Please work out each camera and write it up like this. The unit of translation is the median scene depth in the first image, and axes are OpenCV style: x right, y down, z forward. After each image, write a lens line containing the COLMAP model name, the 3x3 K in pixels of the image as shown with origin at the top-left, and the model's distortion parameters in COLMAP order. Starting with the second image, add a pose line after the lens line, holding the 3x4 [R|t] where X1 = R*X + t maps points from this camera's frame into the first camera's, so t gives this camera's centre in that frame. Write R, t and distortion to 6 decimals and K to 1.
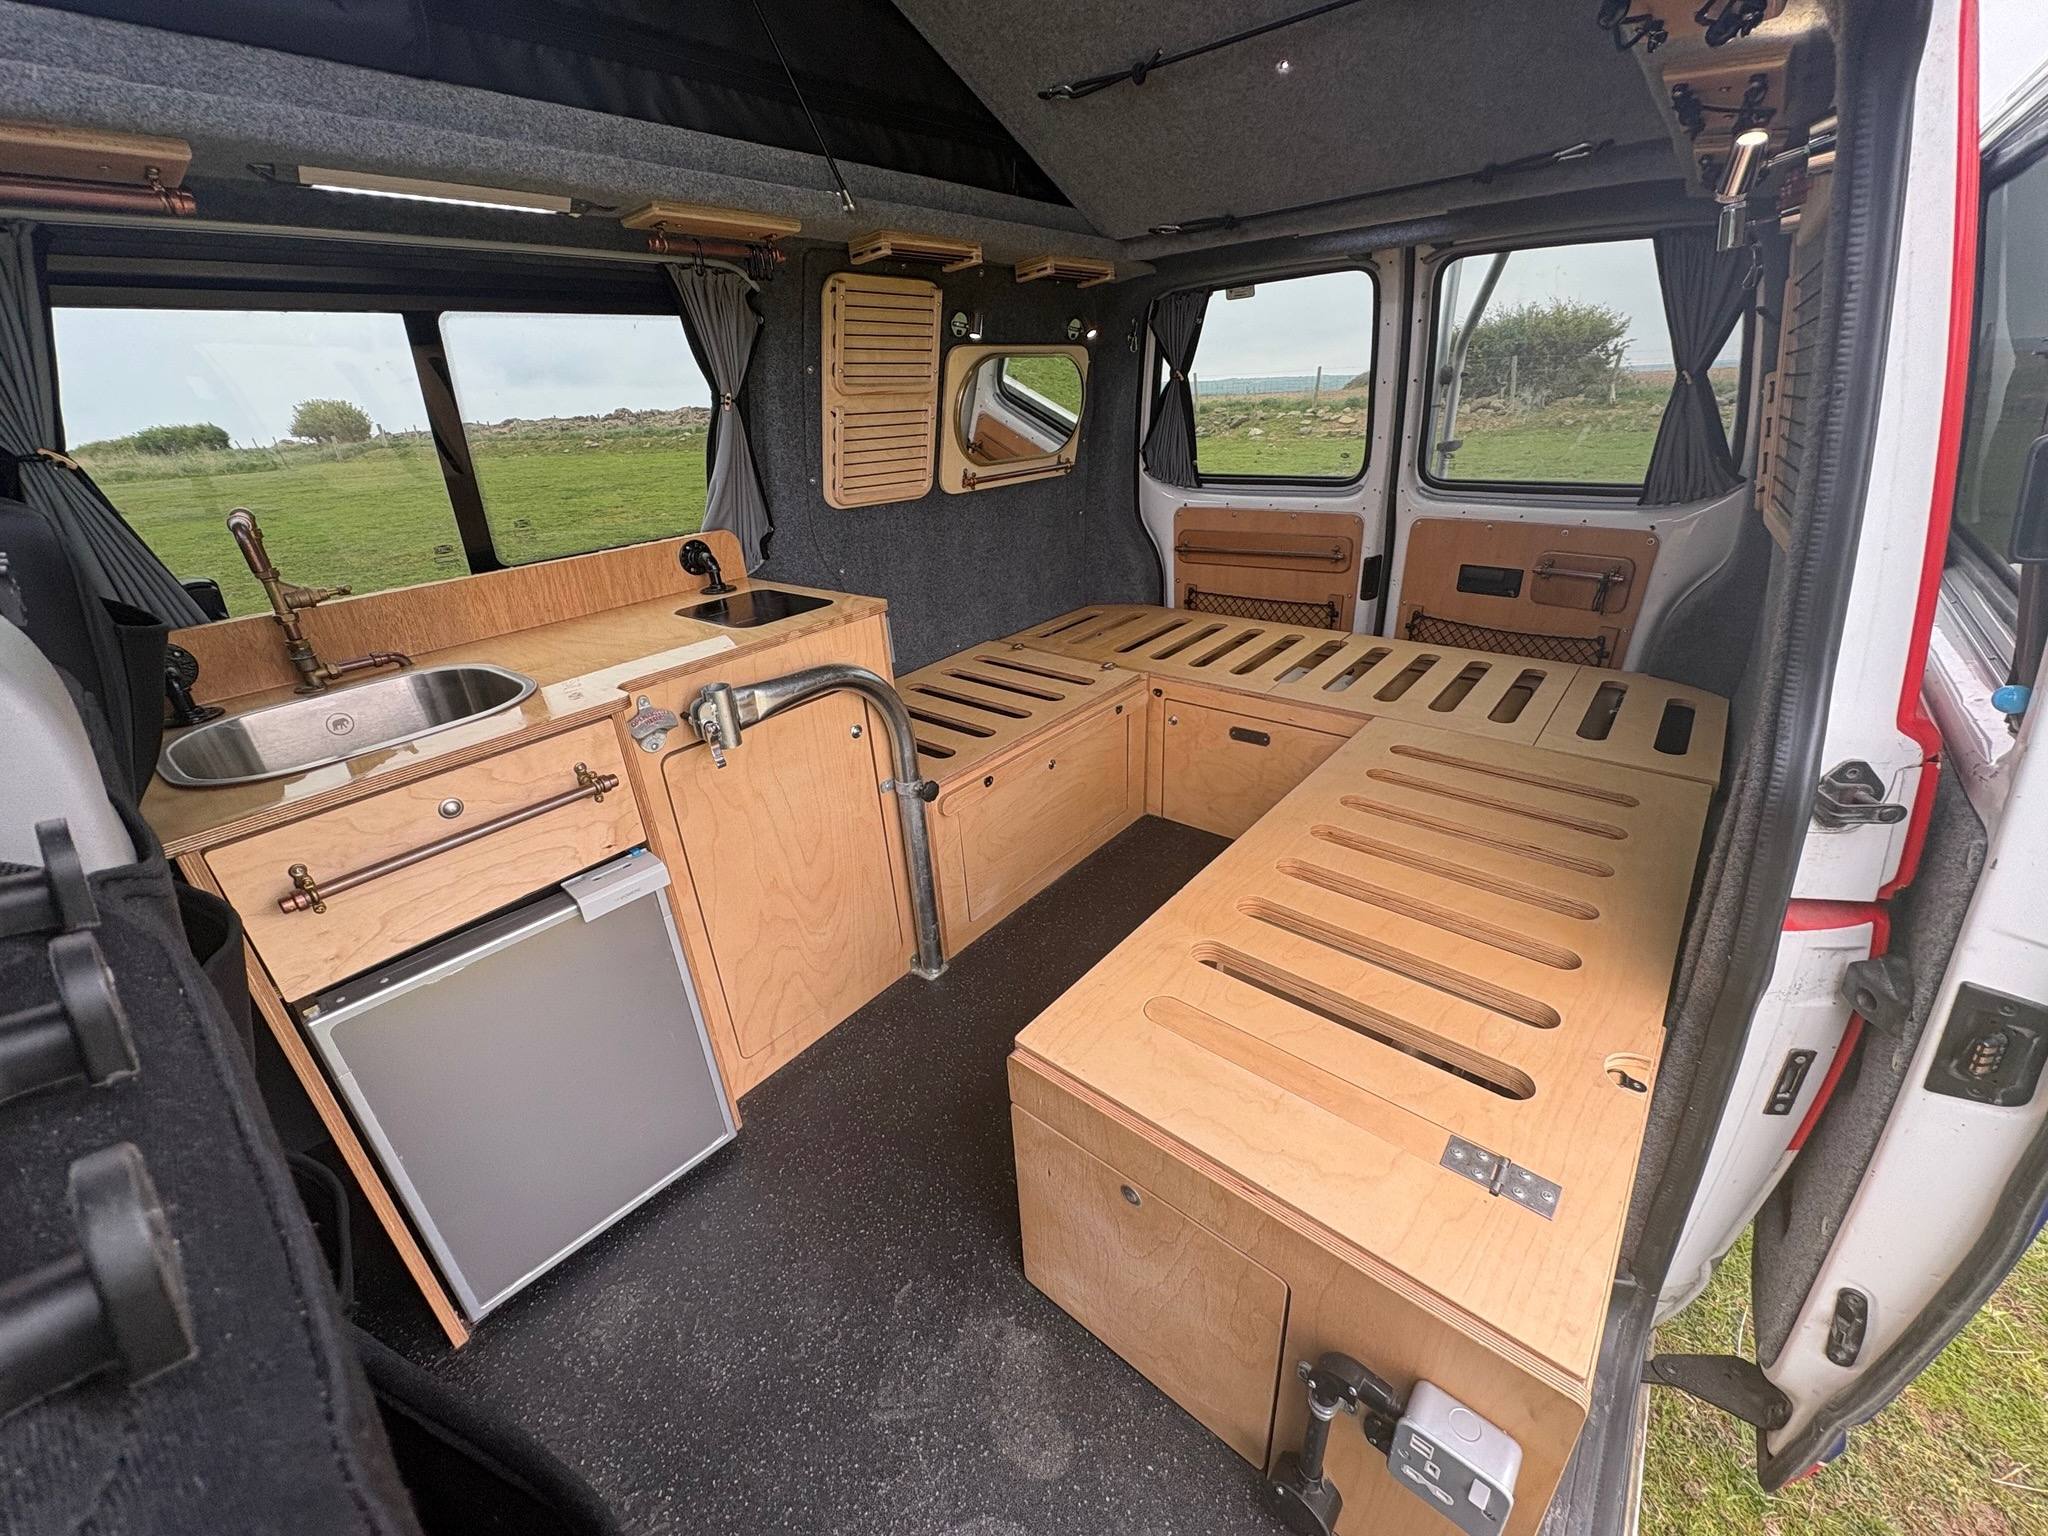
lens RADIAL K [[816.3, 0, 1019.8], [0, 816.3, 757.6], [0, 0, 1]] dist [-0.002853, -0.000251]
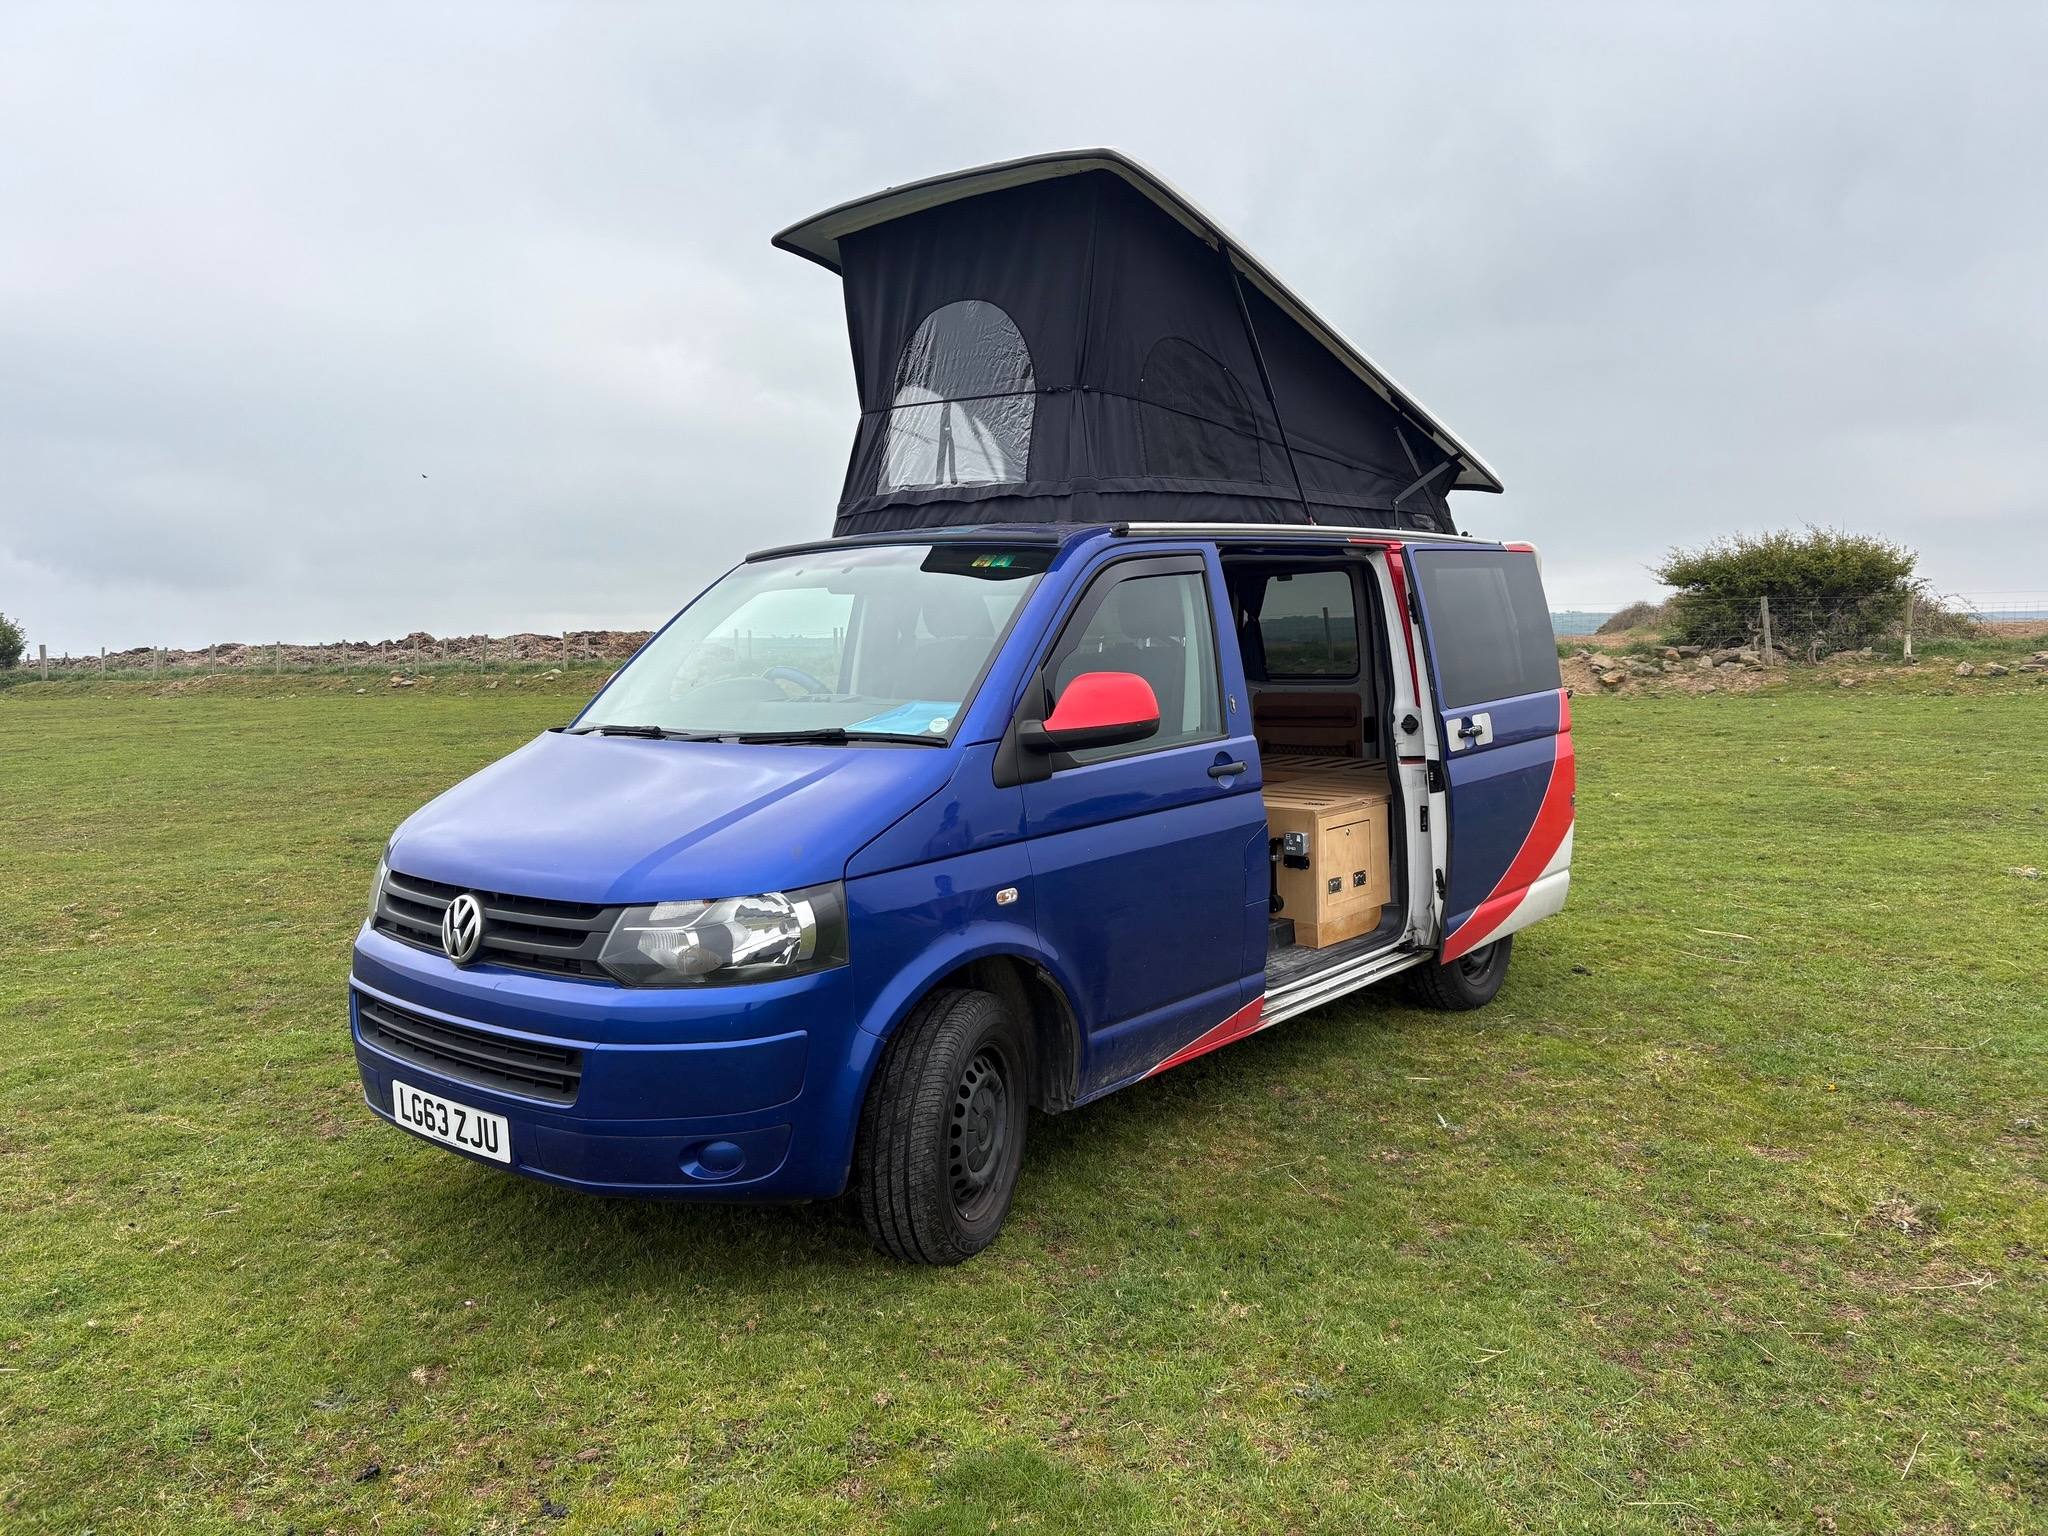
lens RADIAL K [[1555.0, 0, 1026.5], [0, 1555.0, 739.6], [0, 0, 1]] dist [0.022176, -0.000908]
pose [[0.999613, 0.026185, -0.009372, -0.319175], [-0.027812, 0.939695, -0.340881, 1.163344], [-0.000119, 0.341010, 0.940060, -2.568718]]
